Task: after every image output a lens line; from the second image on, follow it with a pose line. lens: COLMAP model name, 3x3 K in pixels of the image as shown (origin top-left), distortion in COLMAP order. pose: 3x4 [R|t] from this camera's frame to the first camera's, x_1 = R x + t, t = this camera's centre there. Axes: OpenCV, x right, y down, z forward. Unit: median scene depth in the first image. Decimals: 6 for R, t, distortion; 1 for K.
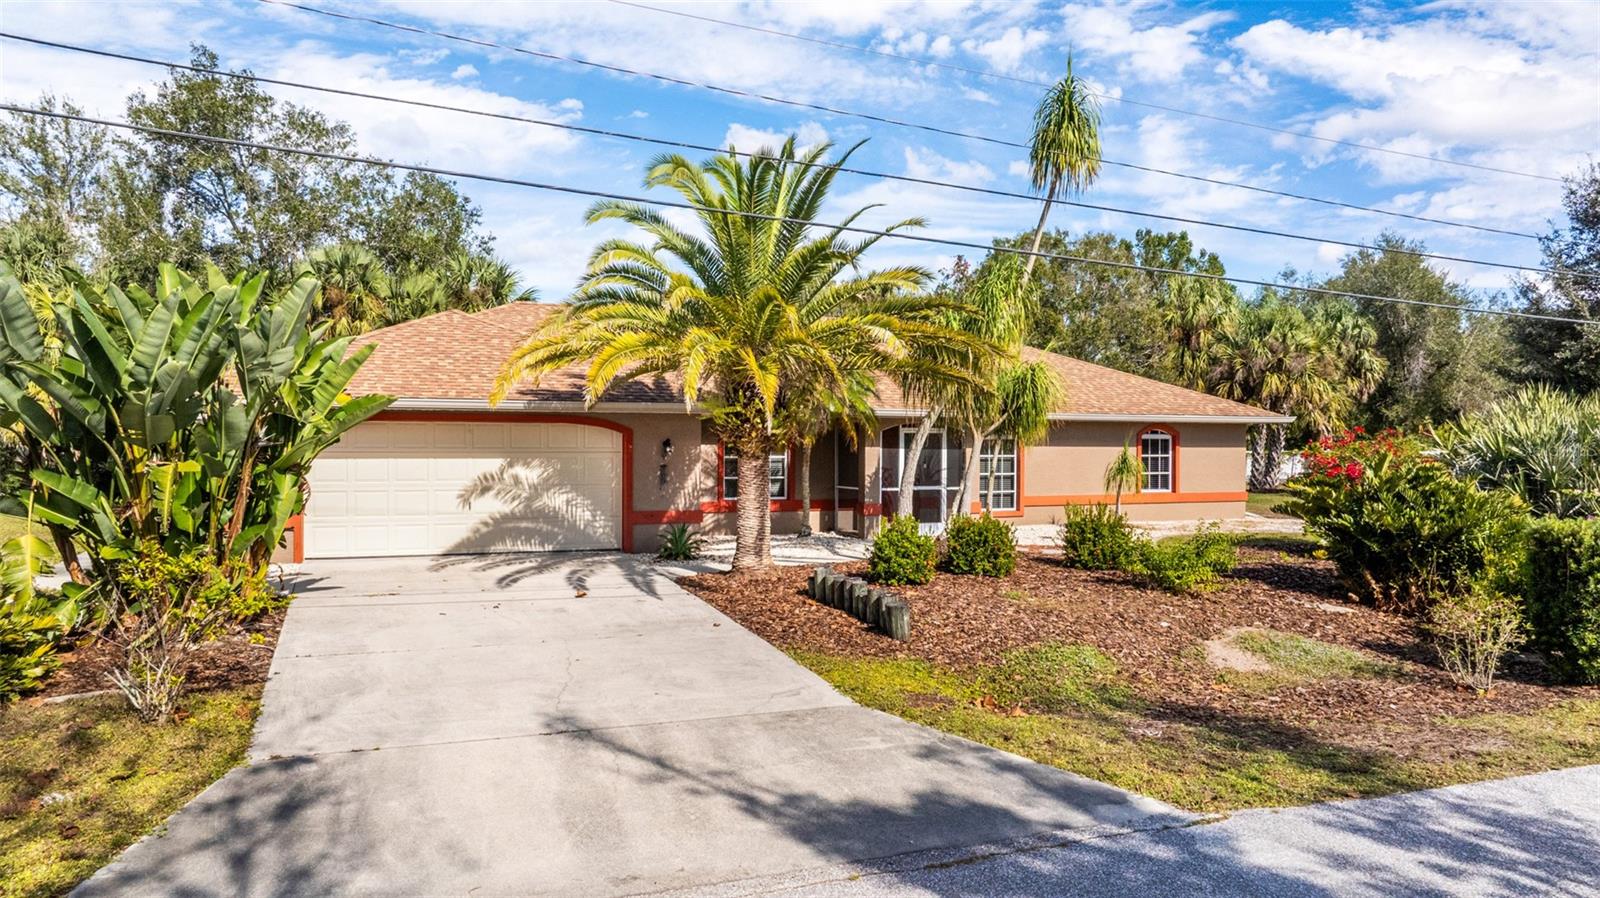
lens RADIAL K [[1130.3, 0, 804.8], [0, 1130.3, 446.1], [0, 0, 1]] dist [-0.020378, 0.004429]
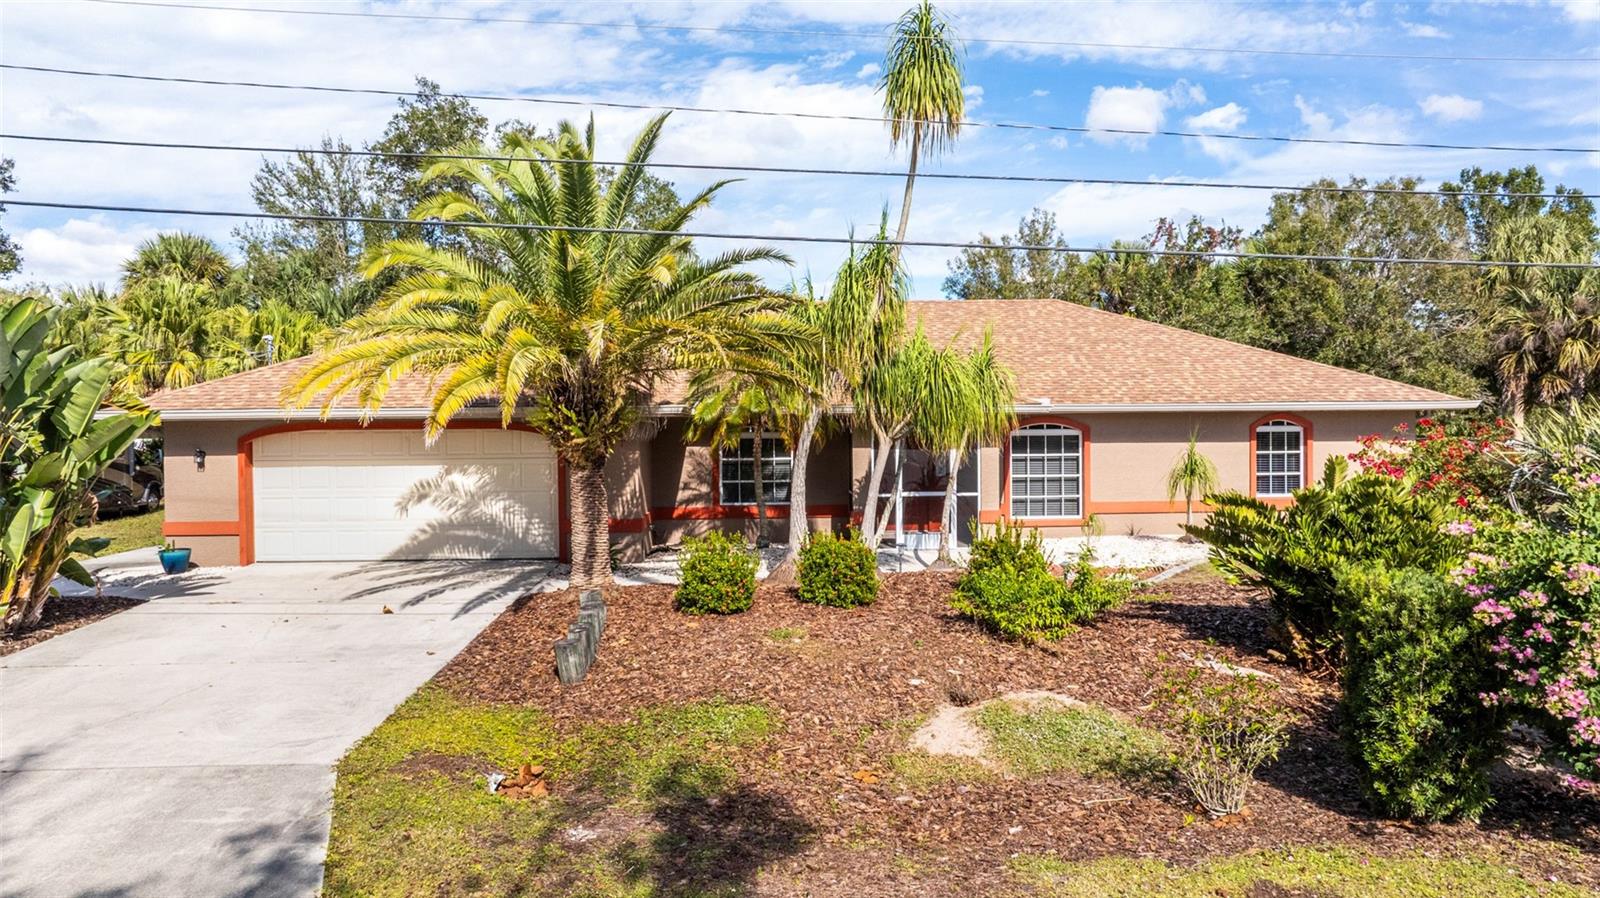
lens RADIAL K [[1146.0, 0, 803.9], [0, 1146.0, 451.1], [0, 0, 1]] dist [-0.022883, 0.000977]
pose [[0.940698, -0.007153, -0.339170, 0.372955], [0.012956, 0.999806, 0.014851, -0.012554], [0.338997, -0.018364, 0.940608, 0.157152]]
